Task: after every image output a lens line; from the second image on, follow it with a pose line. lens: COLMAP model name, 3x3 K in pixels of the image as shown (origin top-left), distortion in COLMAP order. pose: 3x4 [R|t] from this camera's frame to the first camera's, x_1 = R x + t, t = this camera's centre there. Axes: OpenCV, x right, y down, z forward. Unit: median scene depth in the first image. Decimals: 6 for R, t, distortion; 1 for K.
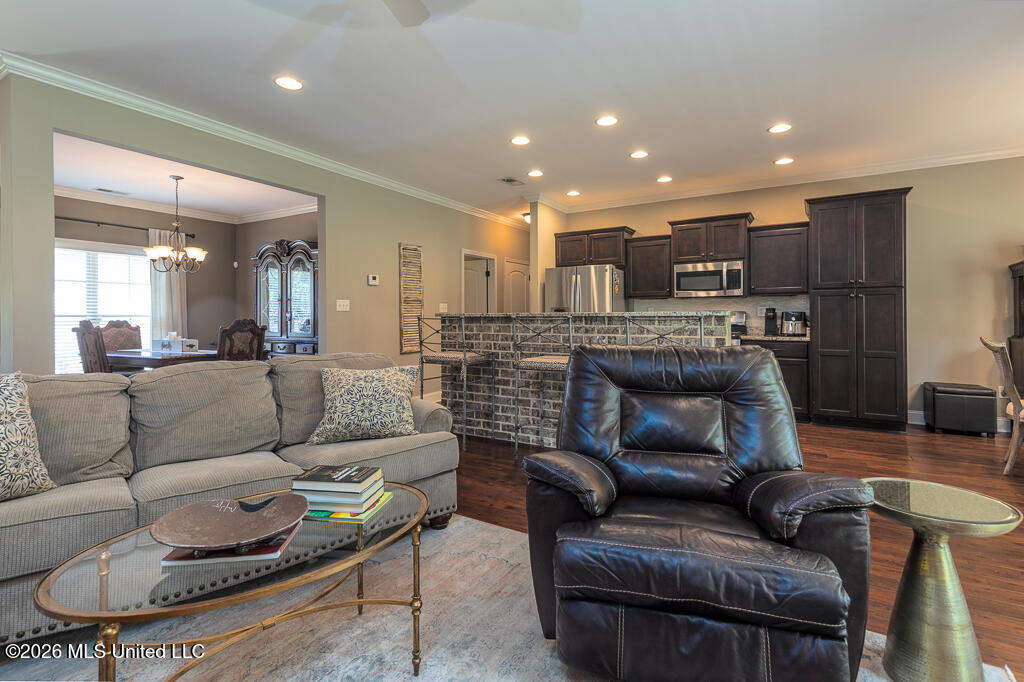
lens RADIAL K [[493.4, 0, 514.3], [0, 493.4, 314.8], [0, 0, 1]] dist [0.046013, -0.016407]
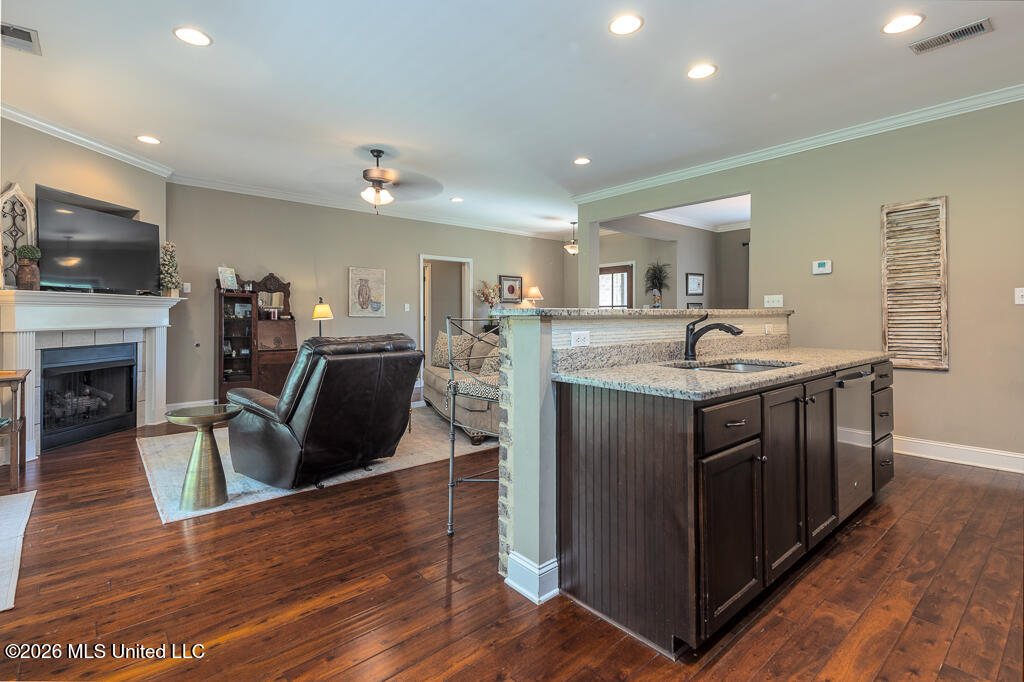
lens RADIAL K [[494.3, 0, 506.3], [0, 494.3, 313.0], [0, 0, 1]] dist [0.021638, -0.000733]
pose [[-0.321021, -0.000672, -0.947072, 0.627041], [0.011949, 0.999917, -0.004759, 0.001103], [0.946997, -0.012844, -0.320986, 0.759197]]
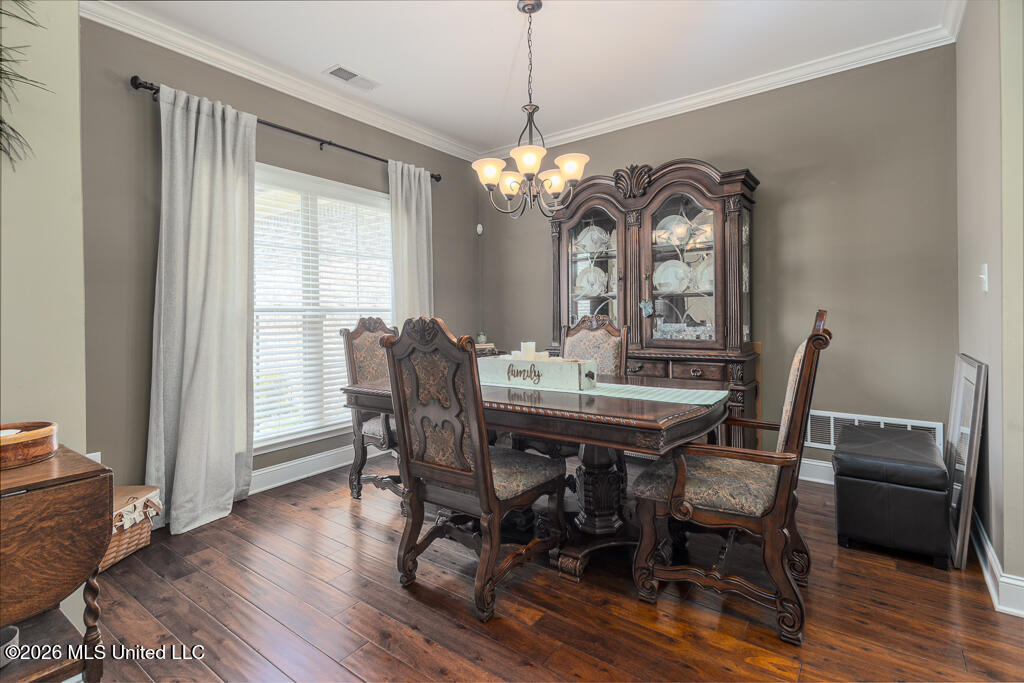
lens RADIAL K [[485.3, 0, 512.9], [0, 485.3, 315.1], [0, 0, 1]] dist [0.045104, -0.015954]
pose [[0.995338, -0.005987, -0.096261, -0.636255], [0.007092, 0.999913, 0.011144, 0.003803], [0.096185, -0.011775, 0.995294, 0.541214]]
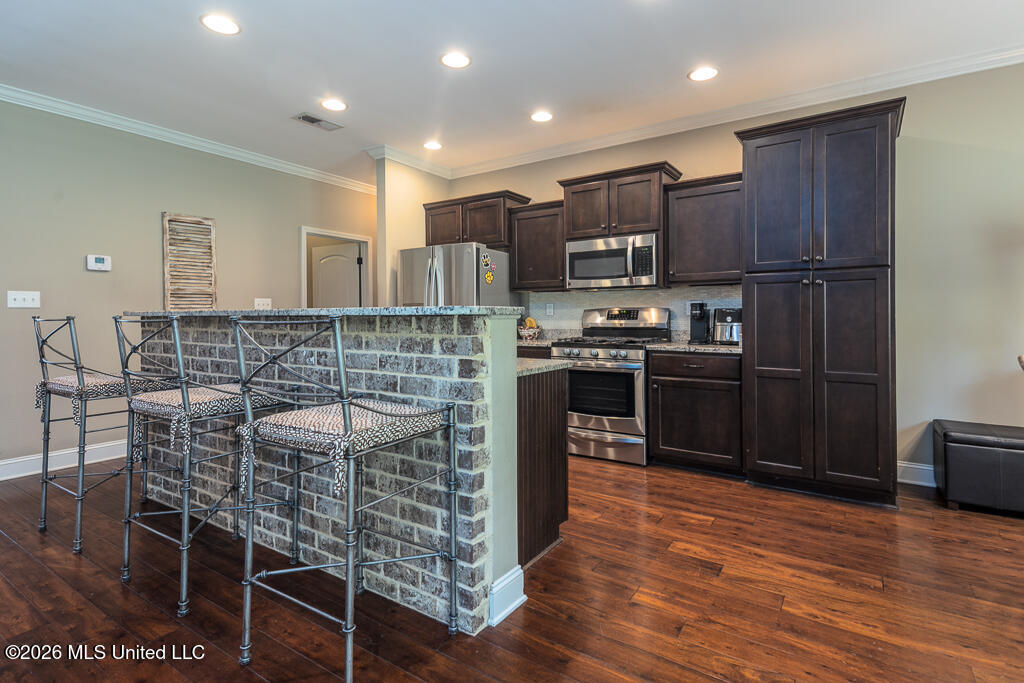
lens RADIAL K [[504.1, 0, 492.9], [0, 504.1, 315.5], [0, 0, 1]] dist [0.029838, -0.000743]
pose [[0.997634, -0.000811, -0.068740, 0.284083], [0.001002, 0.999996, 0.002747, 0.001134], [0.068738, -0.002810, 0.997631, 0.295895]]
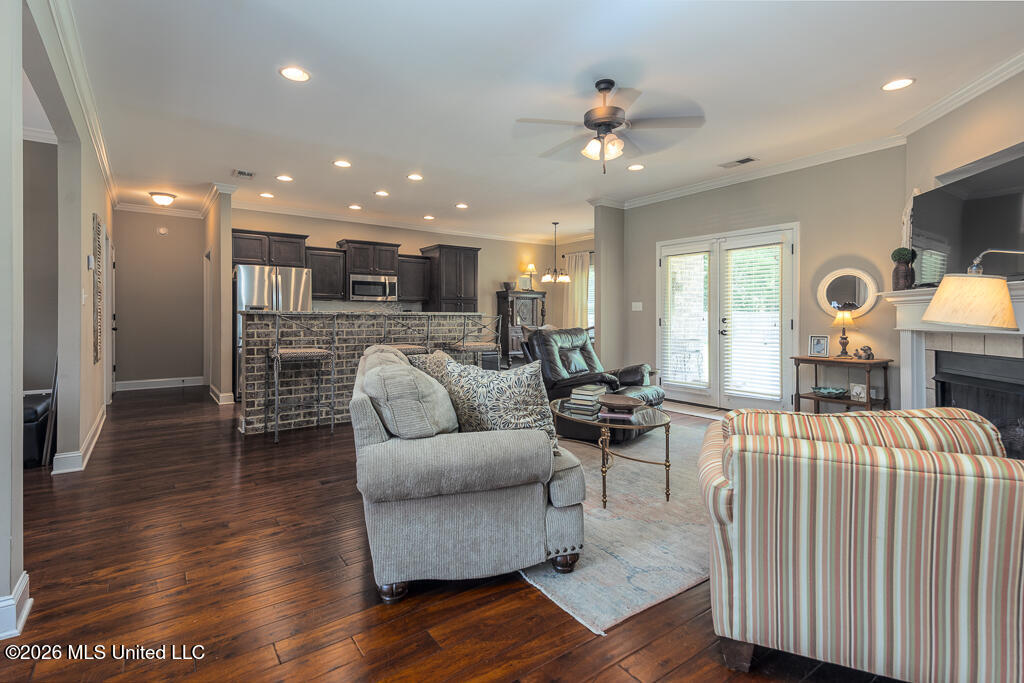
lens RADIAL K [[486.3, 0, 513.1], [0, 486.3, 320.2], [0, 0, 1]] dist [0.034736, -0.000192]
pose [[0.387193, -0.001398, 0.921997, -0.703467], [-0.012002, 0.999906, 0.006557, 0.003287], [-0.921920, -0.013604, 0.387140, 0.144391]]
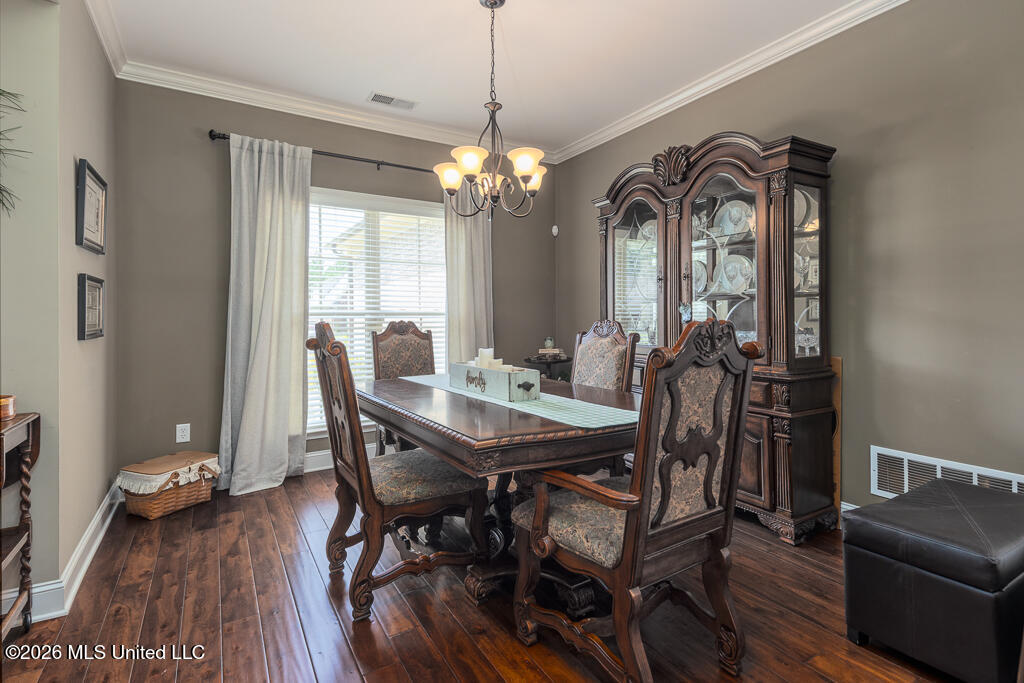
lens RADIAL K [[493.4, 0, 514.3], [0, 493.4, 315.3], [0, 0, 1]] dist [0.046013, -0.016407]
pose [[0.884125, -0.002823, -0.467242, -0.443095], [0.005111, 0.999980, 0.003628, 0.002906], [0.467223, -0.005595, 0.884122, 0.609261]]
